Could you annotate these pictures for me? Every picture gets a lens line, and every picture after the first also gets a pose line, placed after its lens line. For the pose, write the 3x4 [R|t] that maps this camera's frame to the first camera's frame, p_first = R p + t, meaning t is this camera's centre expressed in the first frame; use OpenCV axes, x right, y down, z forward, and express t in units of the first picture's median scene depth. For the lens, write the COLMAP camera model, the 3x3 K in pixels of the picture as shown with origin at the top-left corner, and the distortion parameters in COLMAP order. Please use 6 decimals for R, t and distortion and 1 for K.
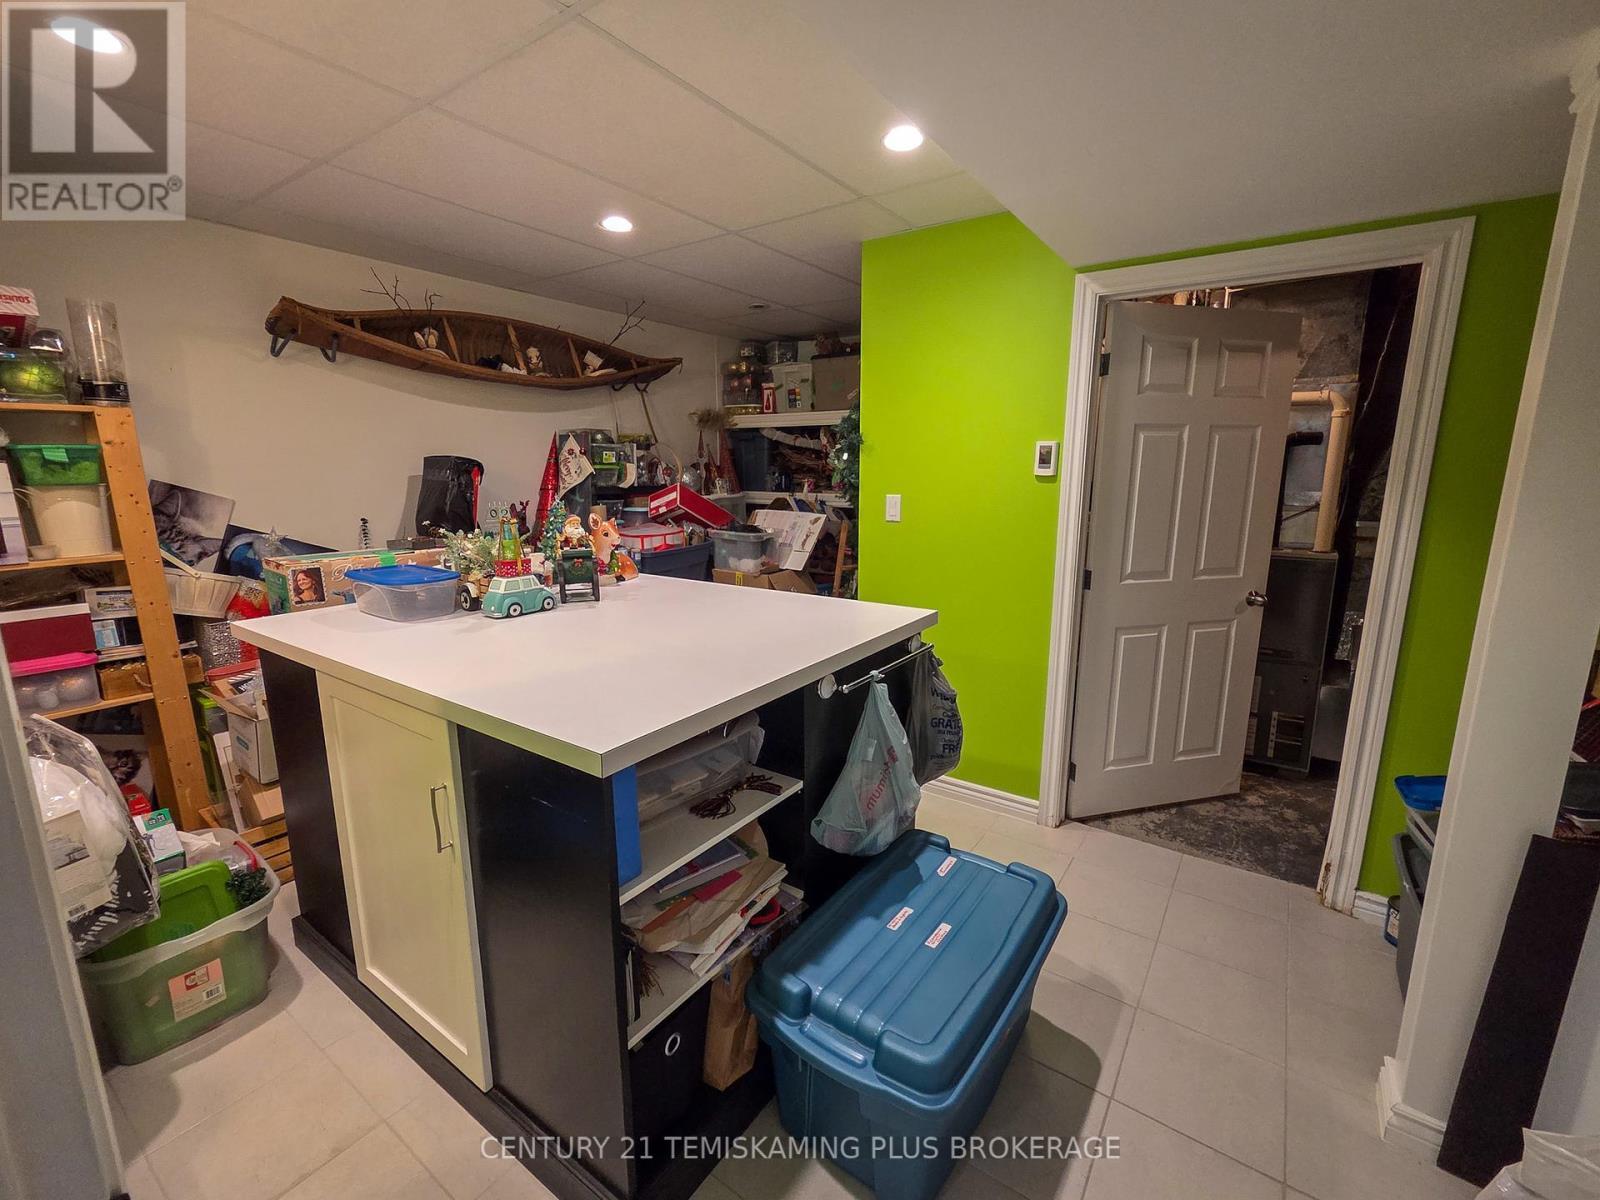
lens RADIAL K [[684.2, 0, 812.3], [0, 684.2, 601.8], [0, 0, 1]] dist [0.008494, 0.000808]
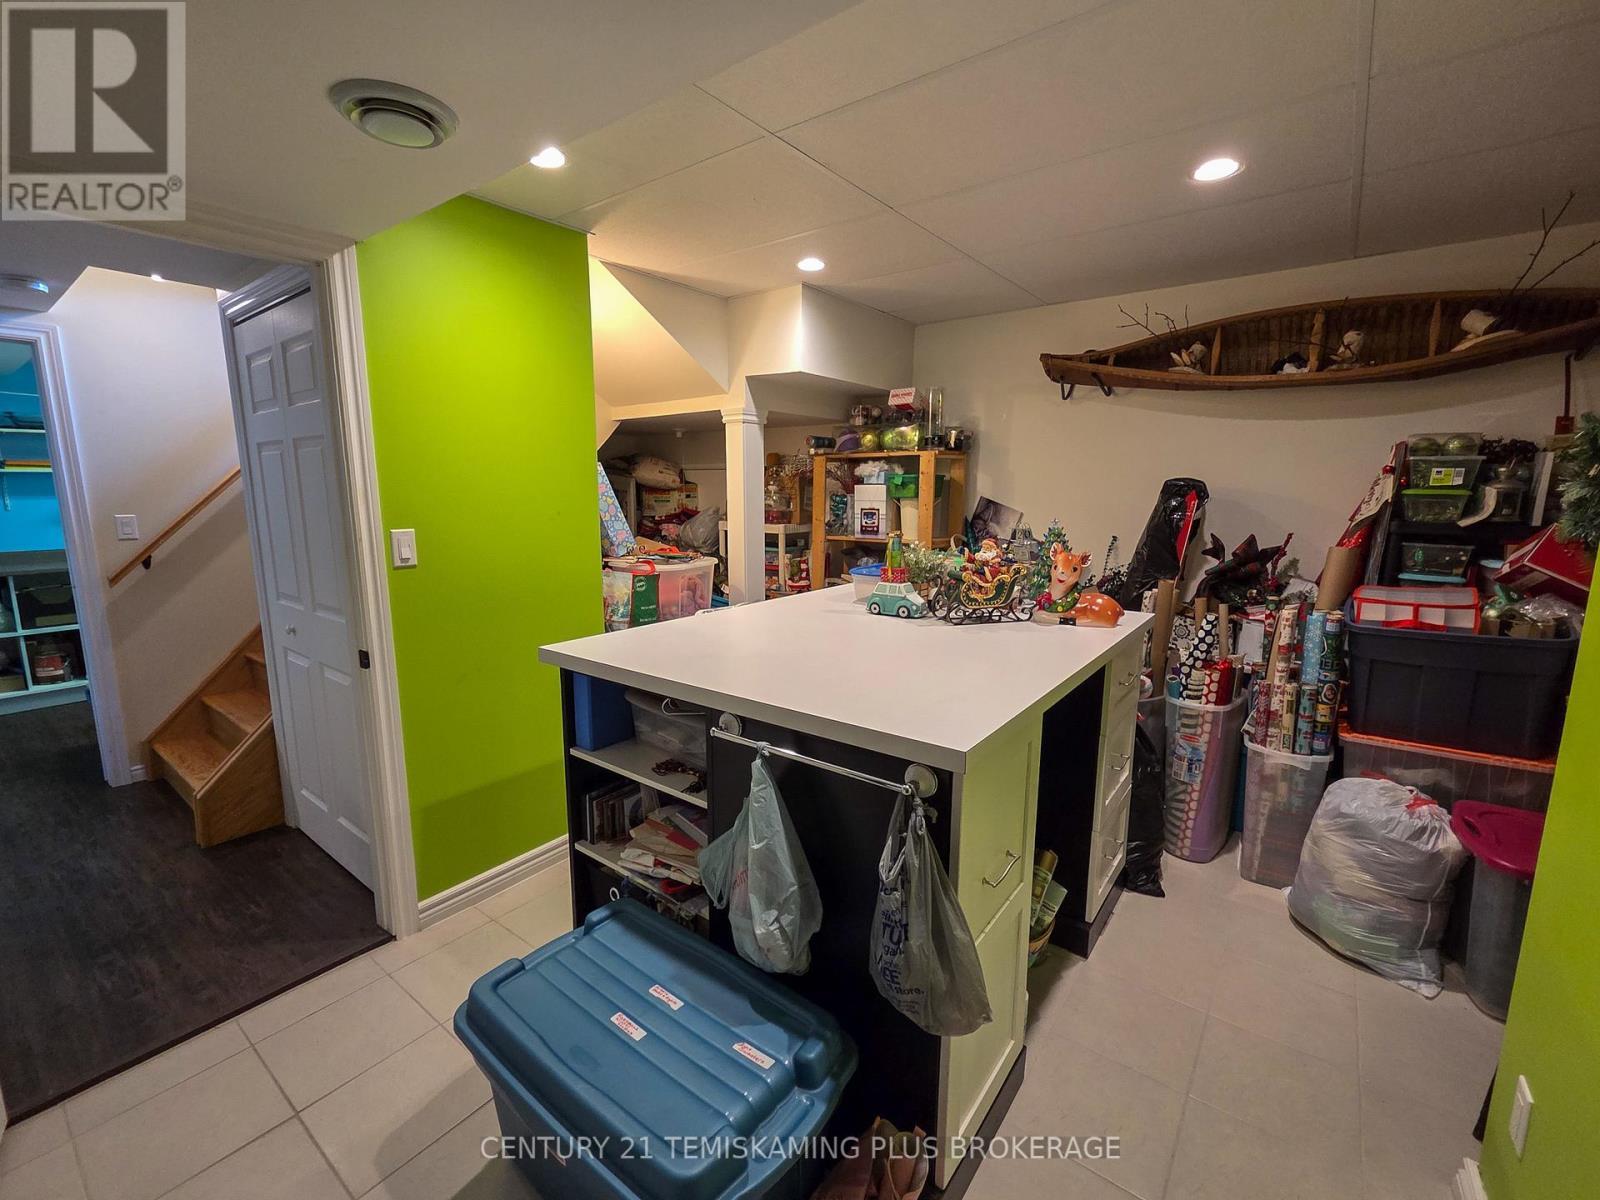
lens RADIAL K [[684.2, 0, 798.6], [0, 684.2, 602.5], [0, 0, 1]] dist [0.008494, 0.000808]
pose [[-0.044870, 0.173033, -0.983893, 0.500482], [-0.199778, 0.963436, 0.178546, -0.124179], [0.978813, 0.204572, -0.008661, 0.589790]]
